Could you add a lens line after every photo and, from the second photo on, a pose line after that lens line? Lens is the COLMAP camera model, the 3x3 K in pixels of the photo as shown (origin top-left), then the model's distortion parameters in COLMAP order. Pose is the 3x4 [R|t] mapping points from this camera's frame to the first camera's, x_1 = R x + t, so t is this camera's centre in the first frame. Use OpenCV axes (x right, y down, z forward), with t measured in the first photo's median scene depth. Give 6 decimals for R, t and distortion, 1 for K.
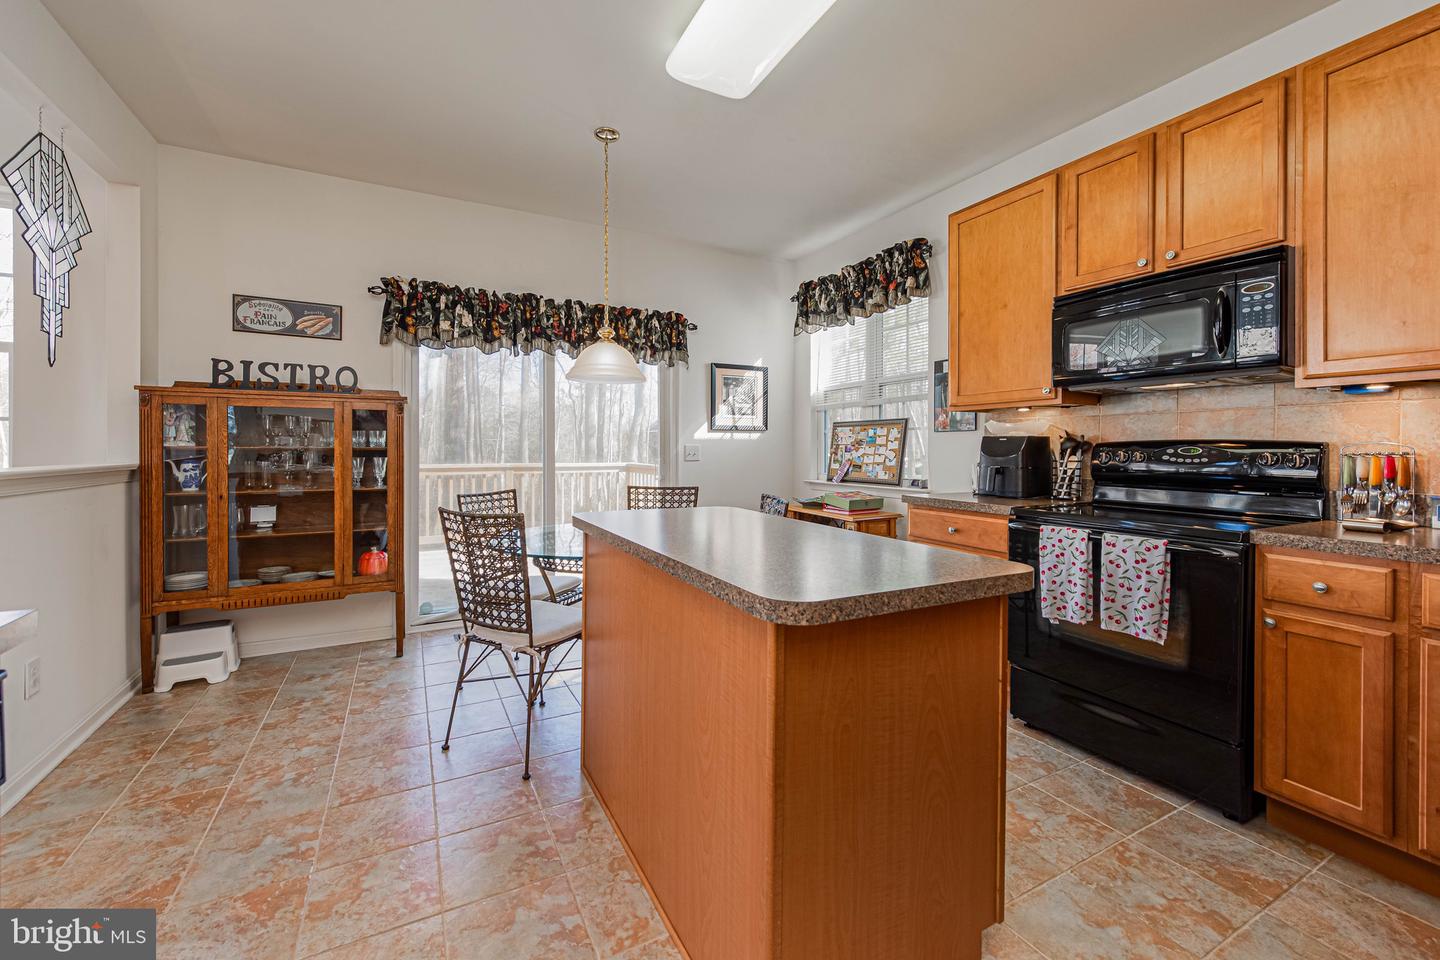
lens RADIAL K [[574.0, 0, 683.0], [0, 574.0, 448.1], [0, 0, 1]] dist [0.007468, -0.000779]
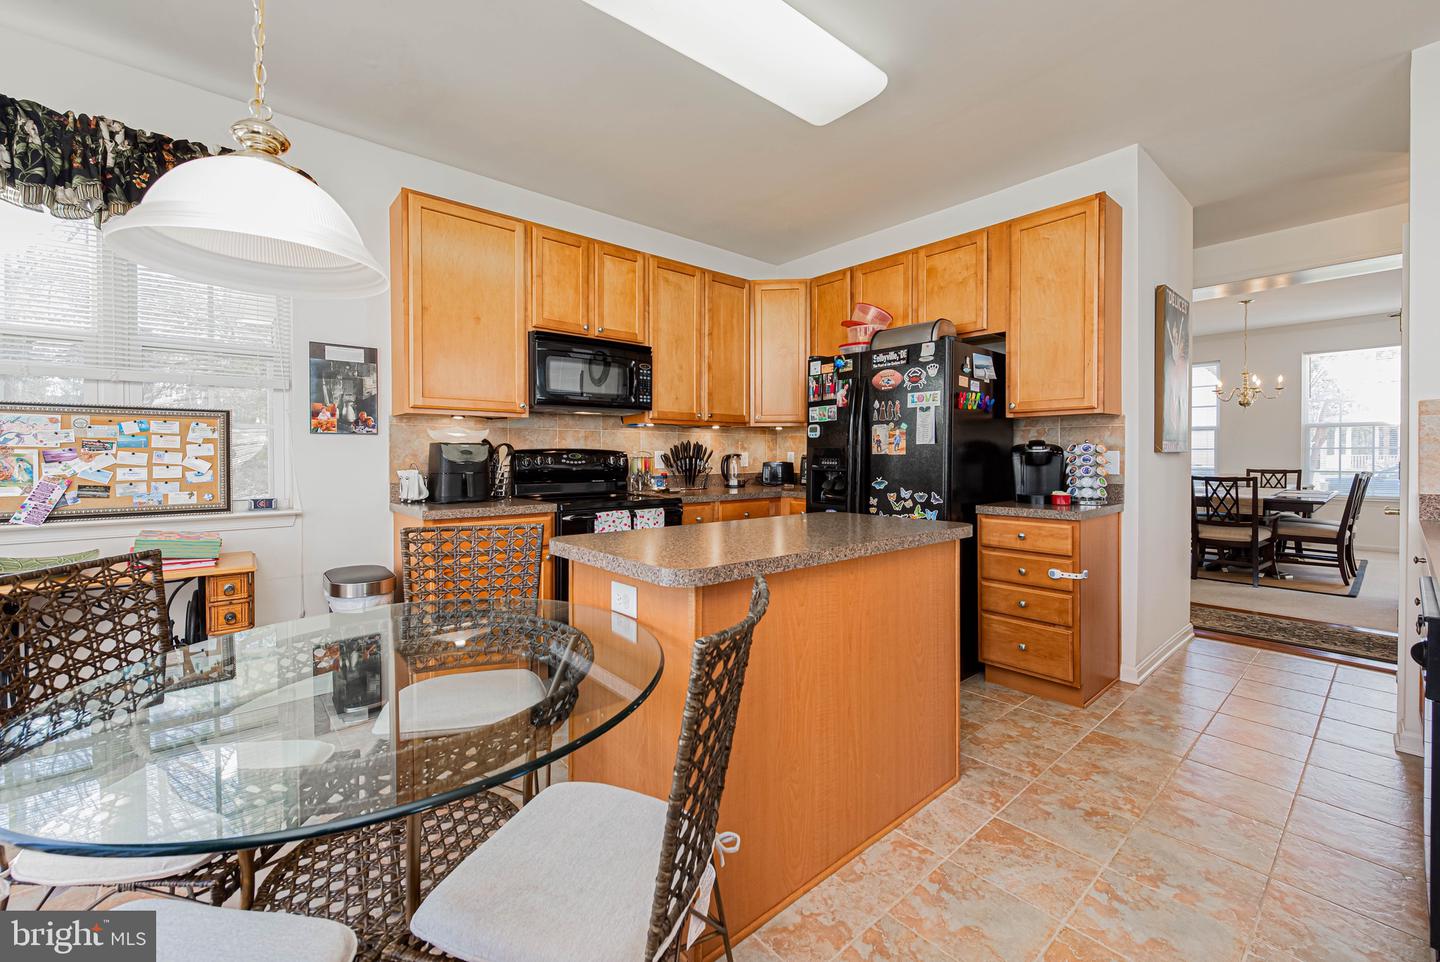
lens RADIAL K [[574.0, 0, 724.0], [0, 574.0, 469.0], [0, 0, 1]] dist [0.007468, -0.000779]
pose [[-0.248682, -0.024516, 0.968275, -0.426991], [0.001302, 0.999670, 0.025645, 0.000285], [-0.968584, 0.007638, -0.248568, 0.619628]]
